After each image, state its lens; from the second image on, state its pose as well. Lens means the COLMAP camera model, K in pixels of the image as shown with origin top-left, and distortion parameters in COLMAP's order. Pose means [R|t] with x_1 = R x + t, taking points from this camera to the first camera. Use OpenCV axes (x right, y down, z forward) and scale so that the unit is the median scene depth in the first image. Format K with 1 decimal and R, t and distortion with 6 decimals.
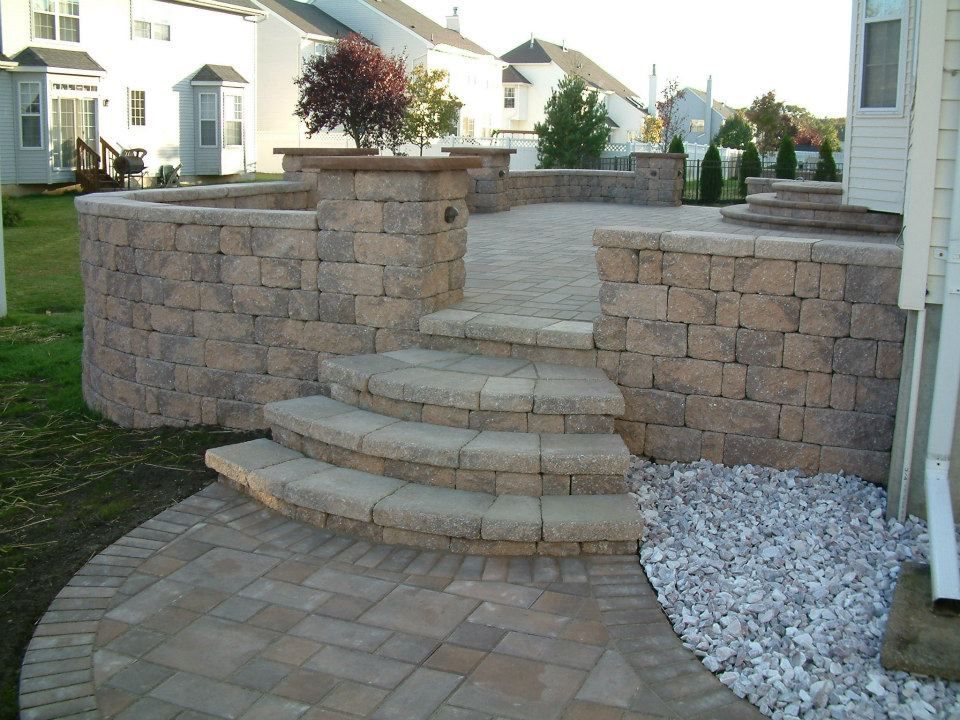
lens RADIAL K [[1010.2, 0, 500.5], [0, 1010.2, 360.3], [0, 0, 1]] dist [-0.222426, 0.158911]
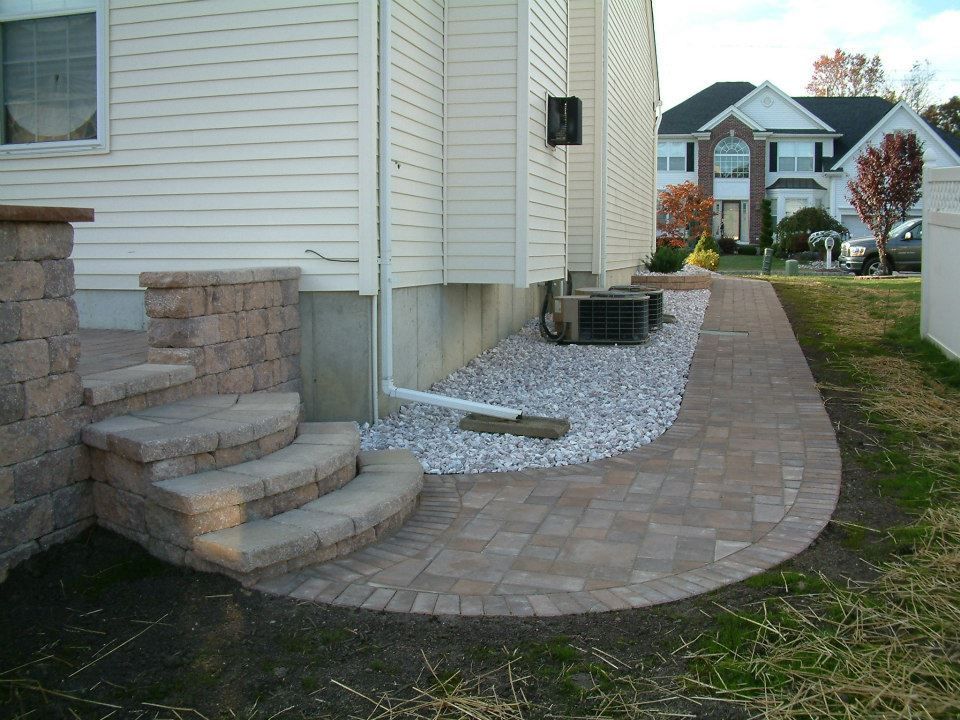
lens RADIAL K [[1010.2, 0, 500.5], [0, 1010.2, 360.3], [0, 0, 1]] dist [-0.222426, 0.158911]
pose [[-0.156238, -0.133958, 0.978593, -1.104154], [0.199122, 0.966147, 0.164045, -0.153671], [-0.967440, 0.220489, -0.124275, 0.859725]]
